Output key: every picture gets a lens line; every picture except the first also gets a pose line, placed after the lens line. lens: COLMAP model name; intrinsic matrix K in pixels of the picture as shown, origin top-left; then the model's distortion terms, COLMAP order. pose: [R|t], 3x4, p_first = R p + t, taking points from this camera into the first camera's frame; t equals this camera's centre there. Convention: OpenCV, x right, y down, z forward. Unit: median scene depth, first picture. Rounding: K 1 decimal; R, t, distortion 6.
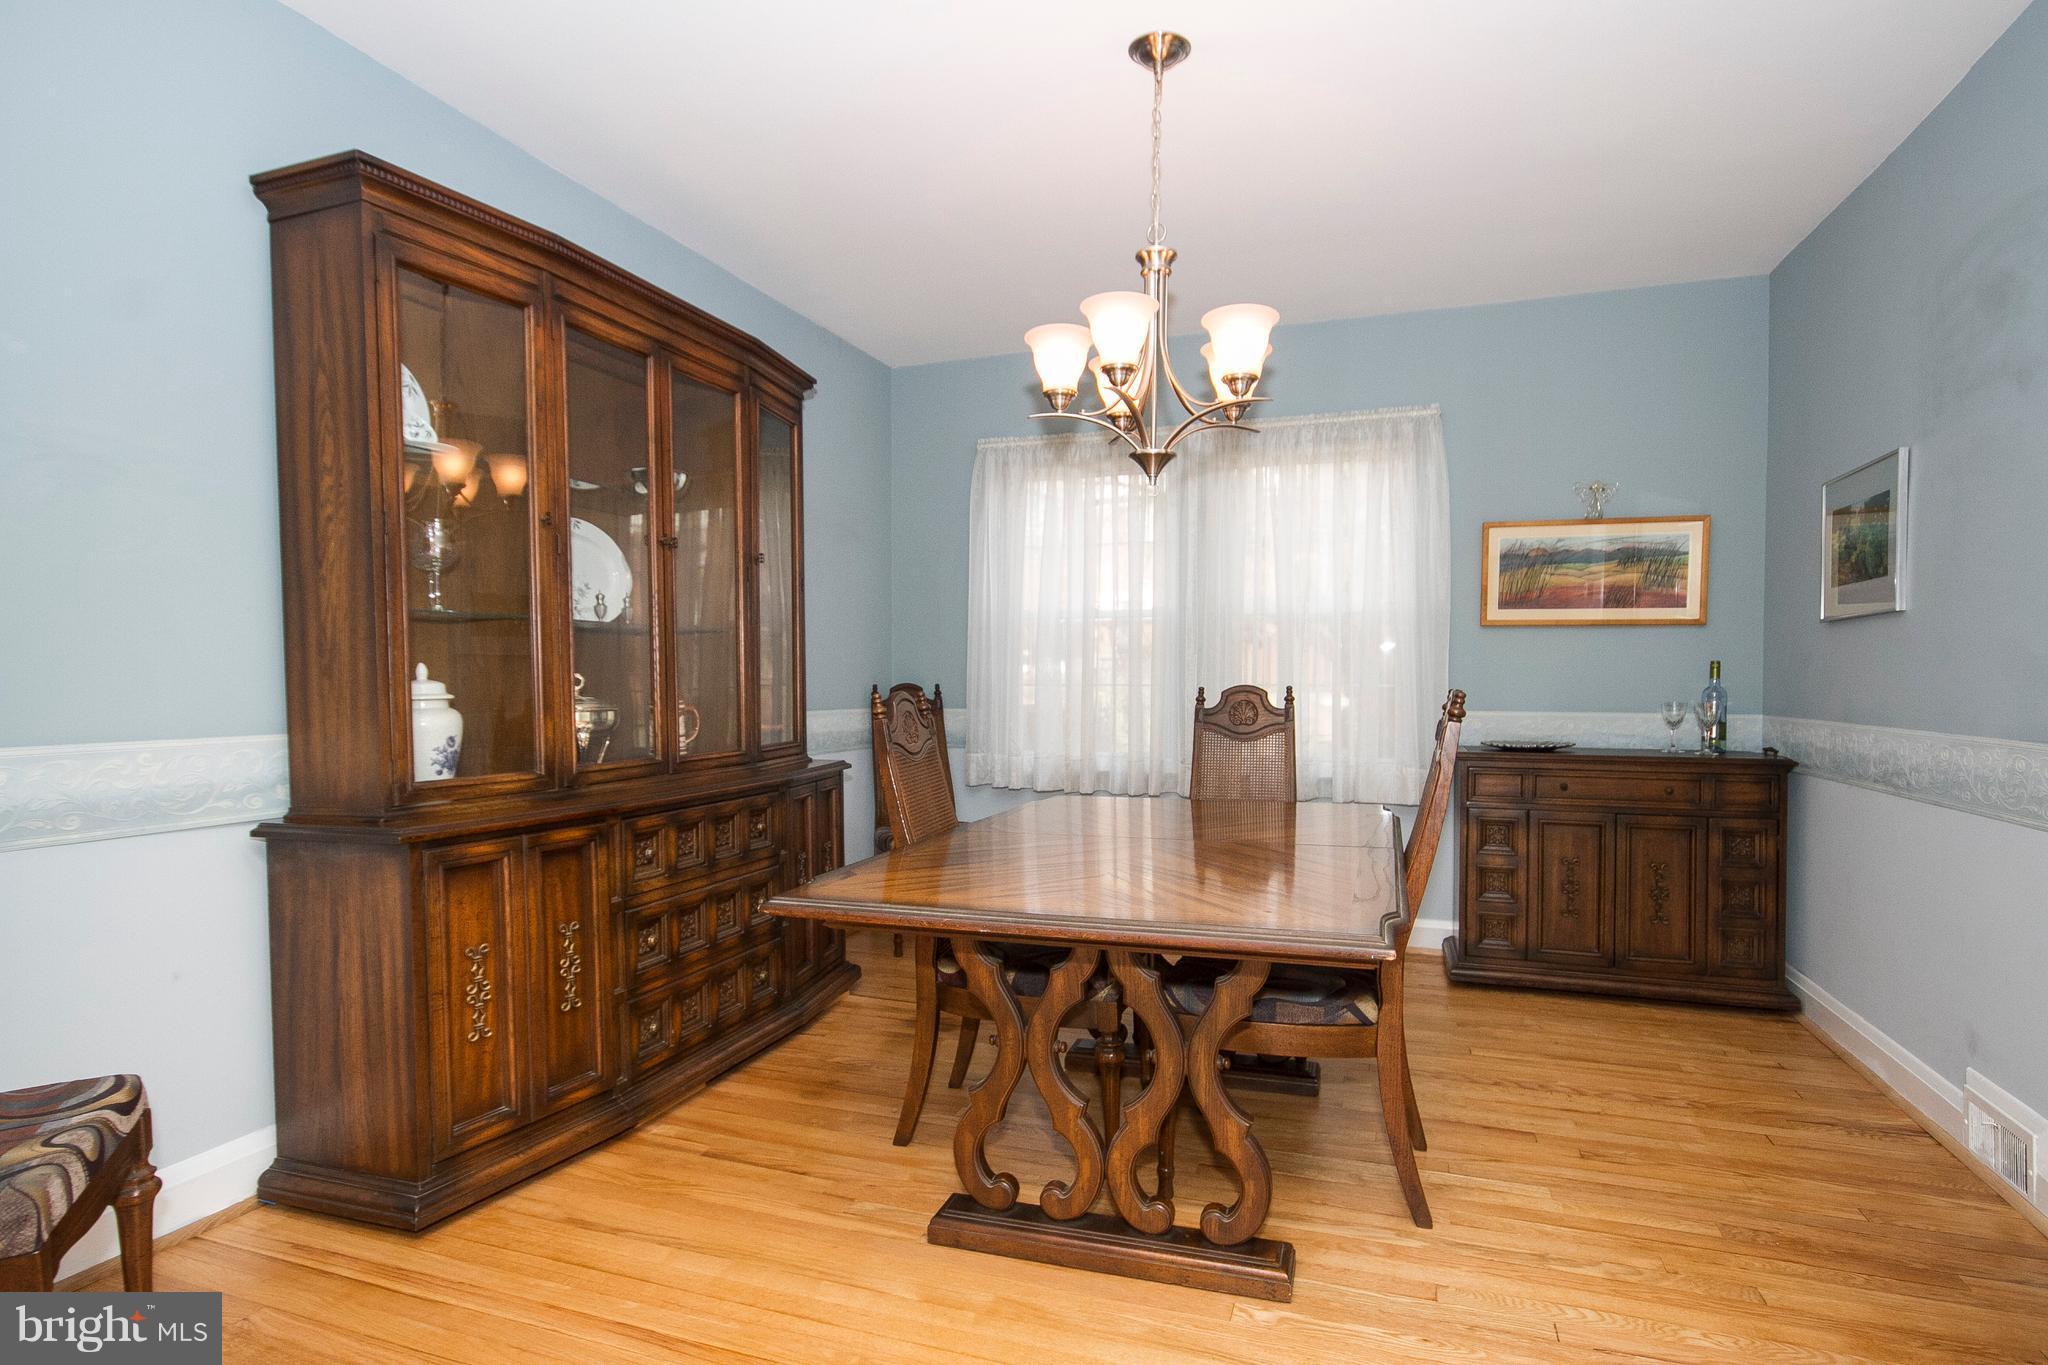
lens RADIAL K [[1062.0, 0, 1034.5], [0, 1062.0, 700.2], [0, 0, 1]] dist [-0.005401, 0.006730]
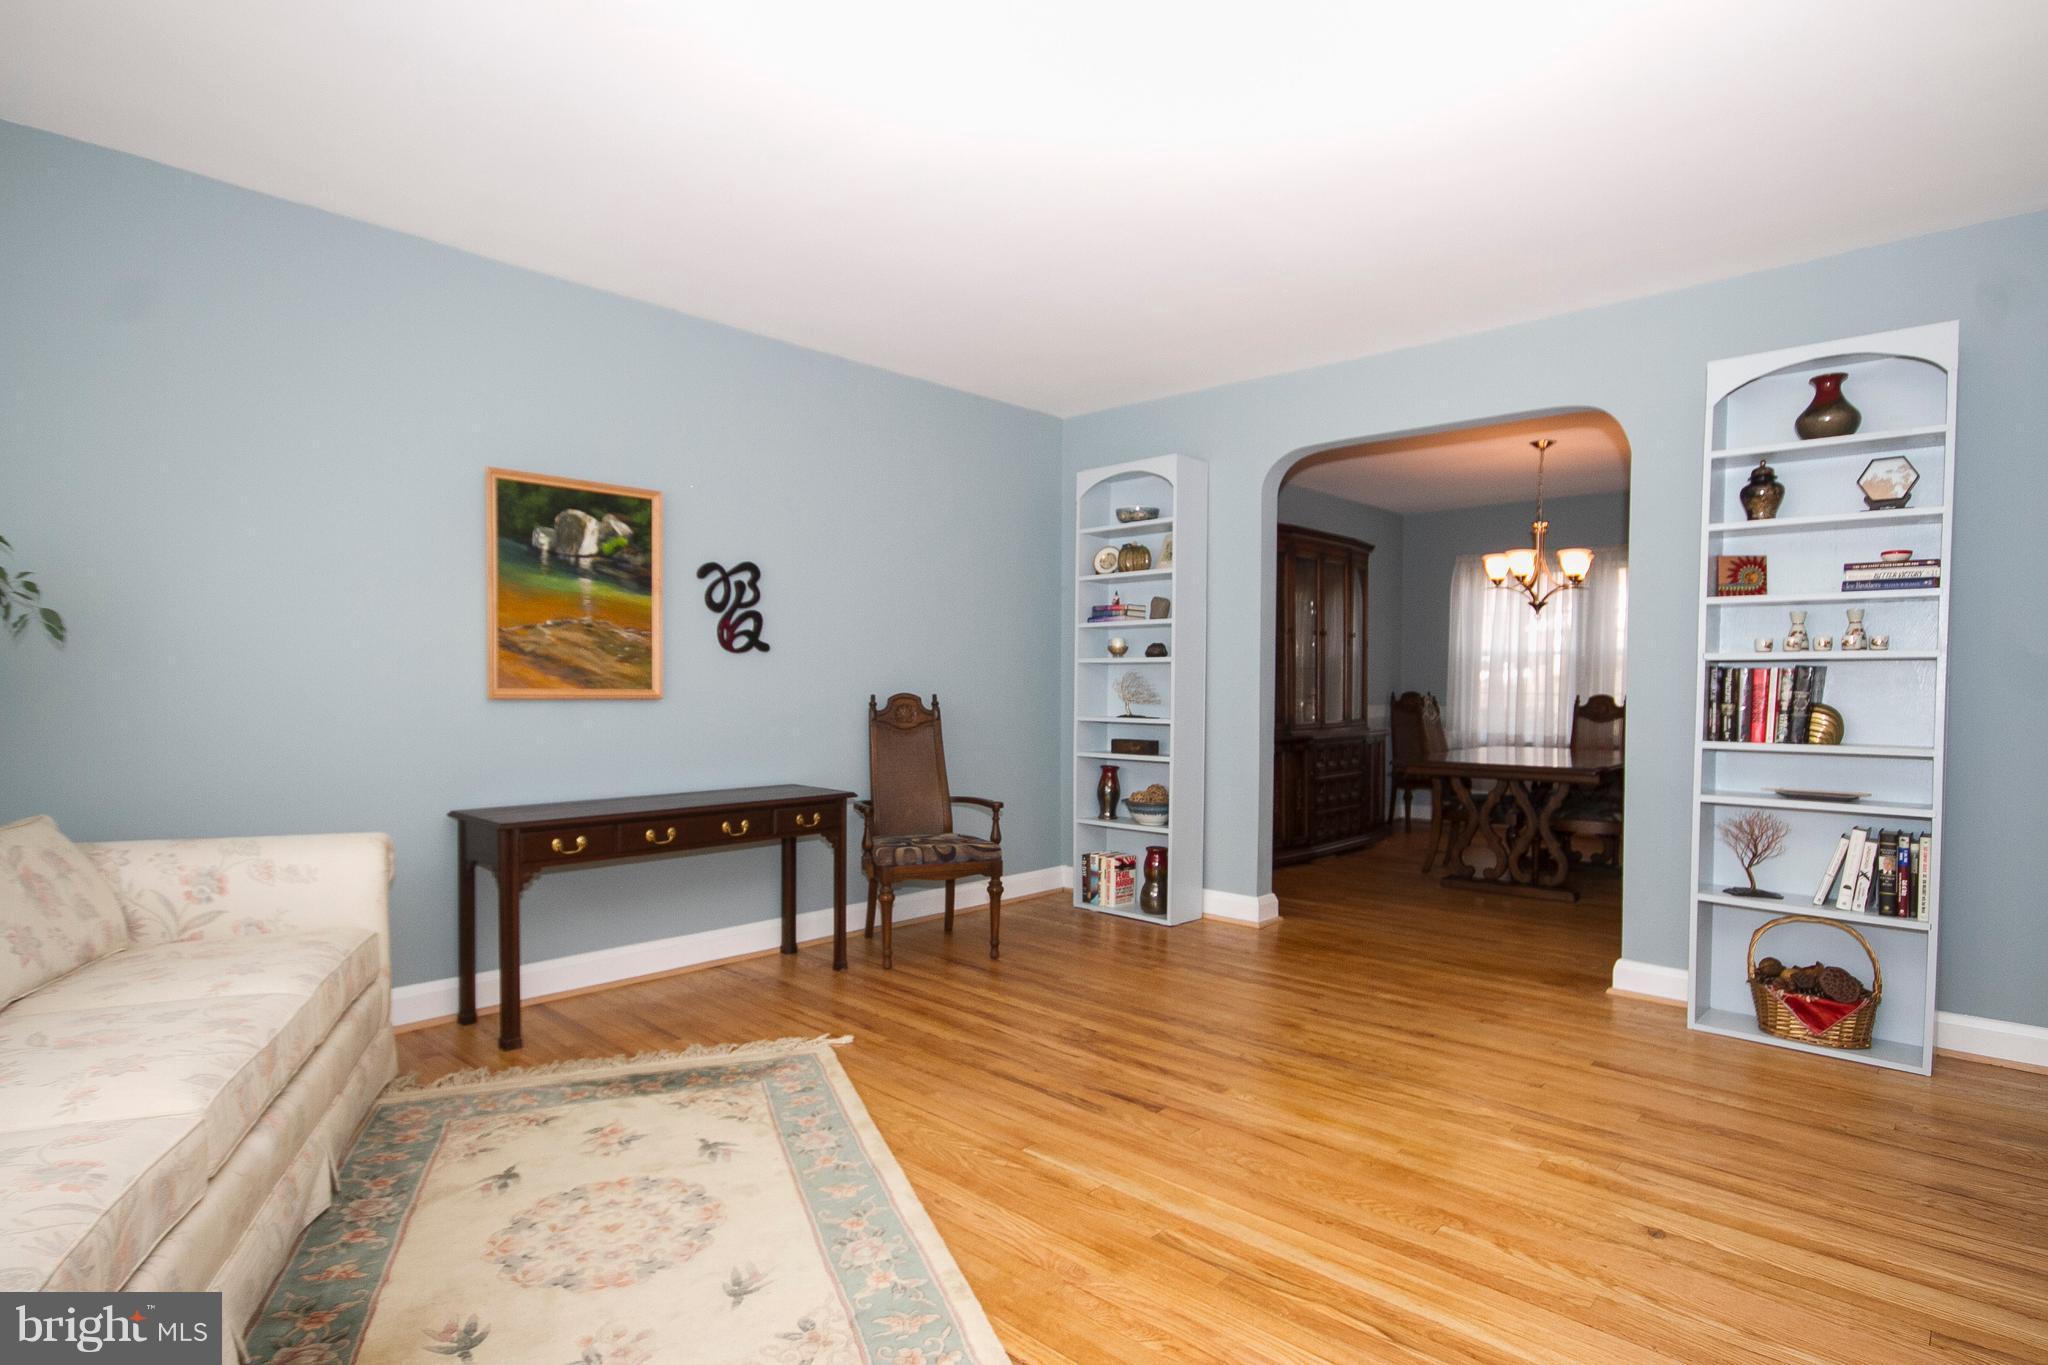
lens RADIAL K [[1062.0, 0, 1007.9], [0, 1062.0, 694.7], [0, 0, 1]] dist [-0.005401, 0.006730]
pose [[0.906826, 0.012040, -0.421332, 0.024834], [-0.012457, 0.999921, 0.001763, -0.004101], [0.421320, 0.003649, 0.906905, -1.266409]]
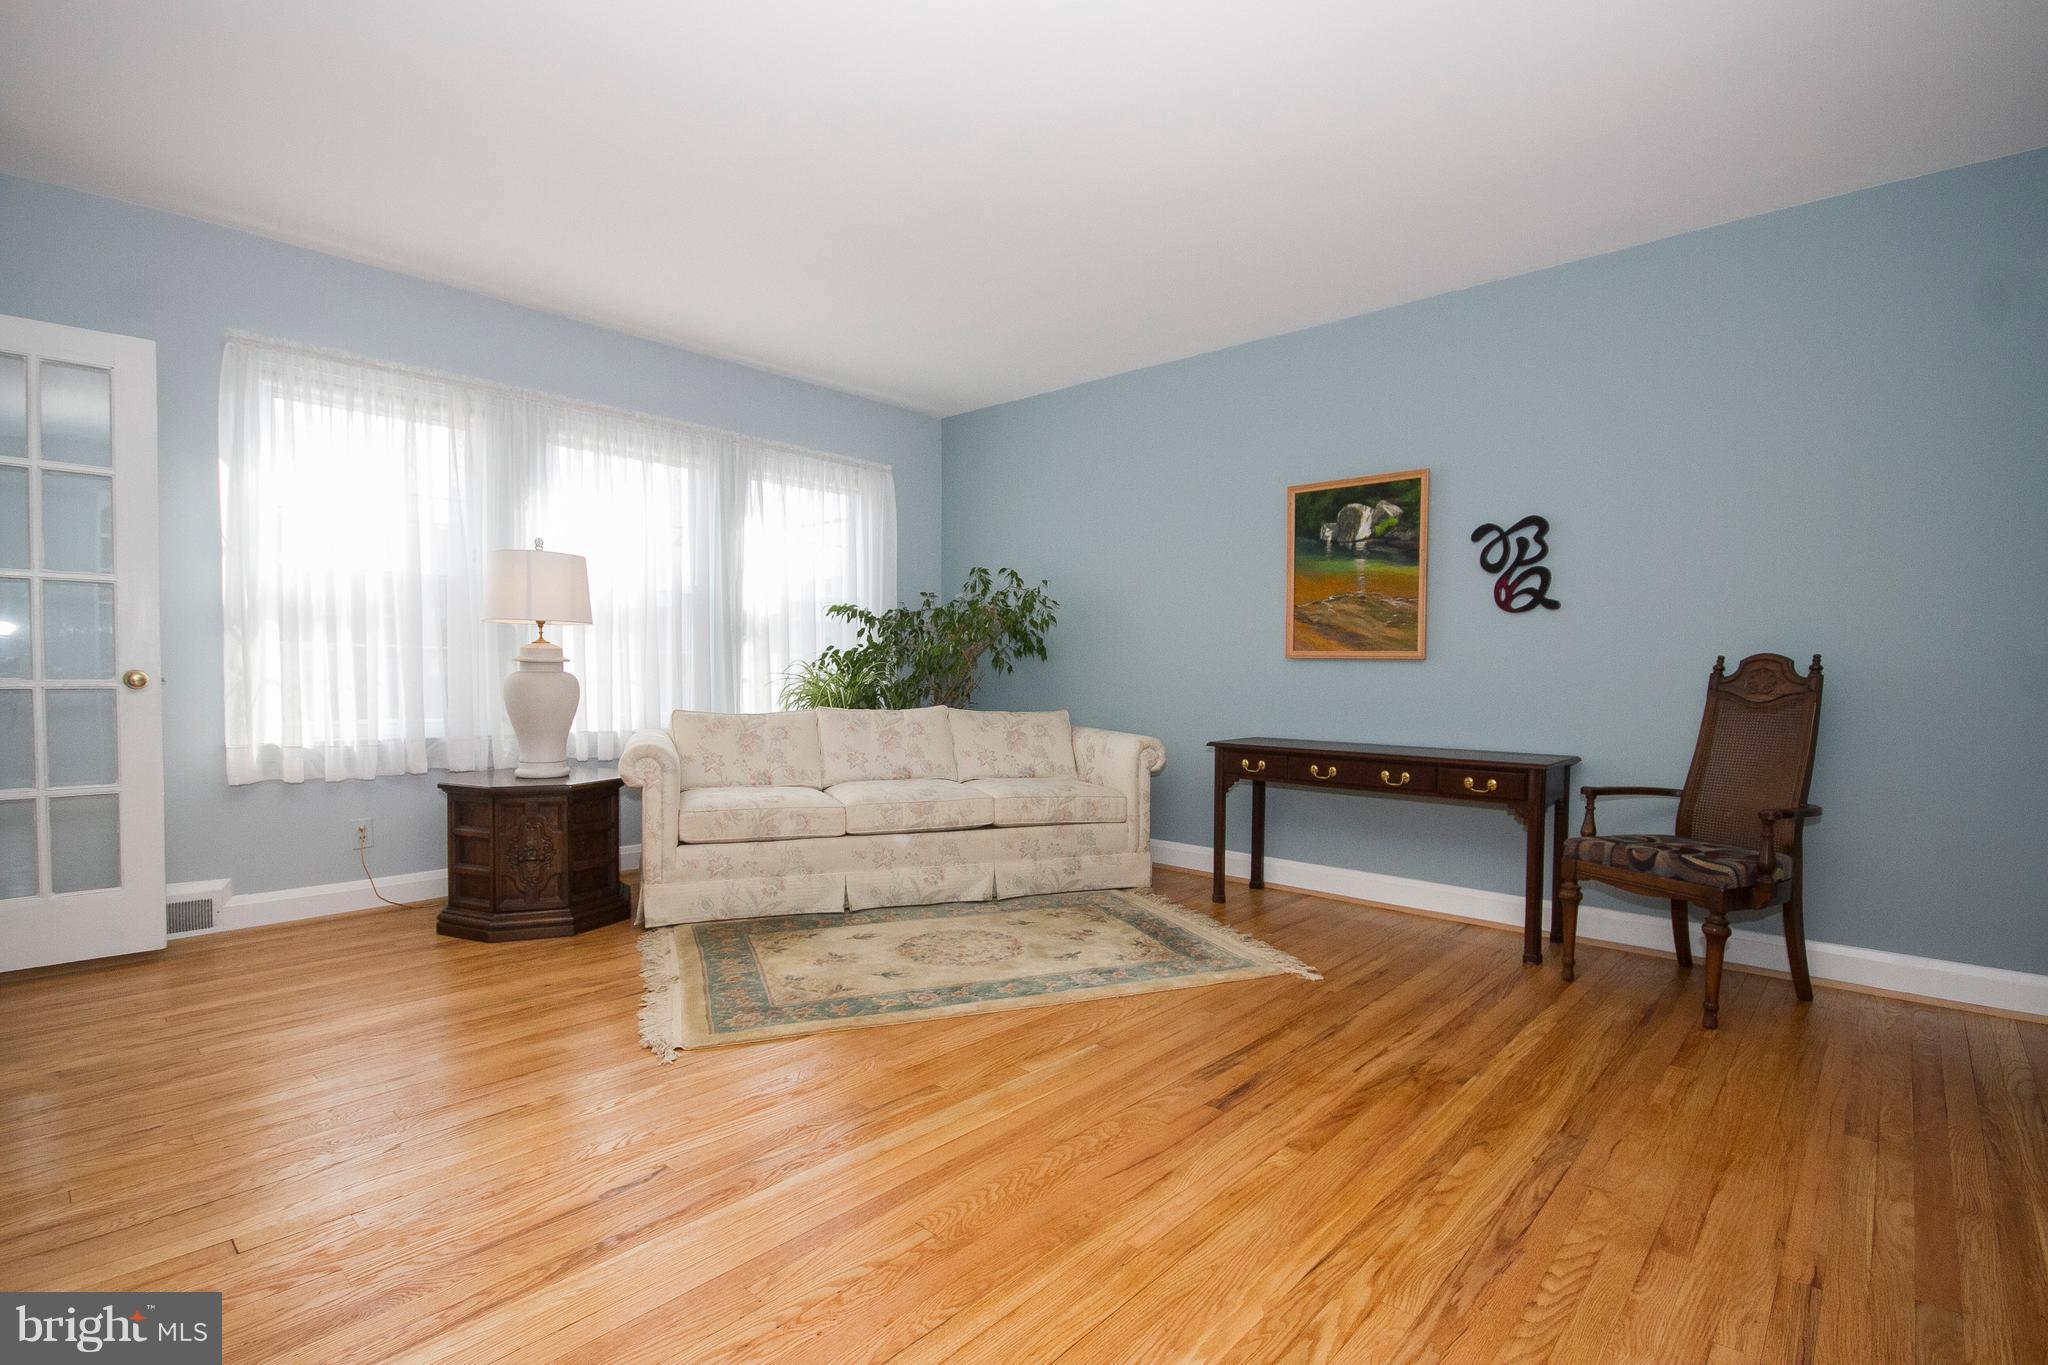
lens RADIAL K [[946.8, 0, 1030.7], [0, 946.8, 693.9], [0, 0, 1]] dist [-0.014961, 0.001057]
pose [[-0.401757, 0.021664, -0.915490, 0.412077], [-0.020244, 0.999266, 0.032531, 0.021334], [0.915523, 0.031603, -0.401023, -0.343588]]
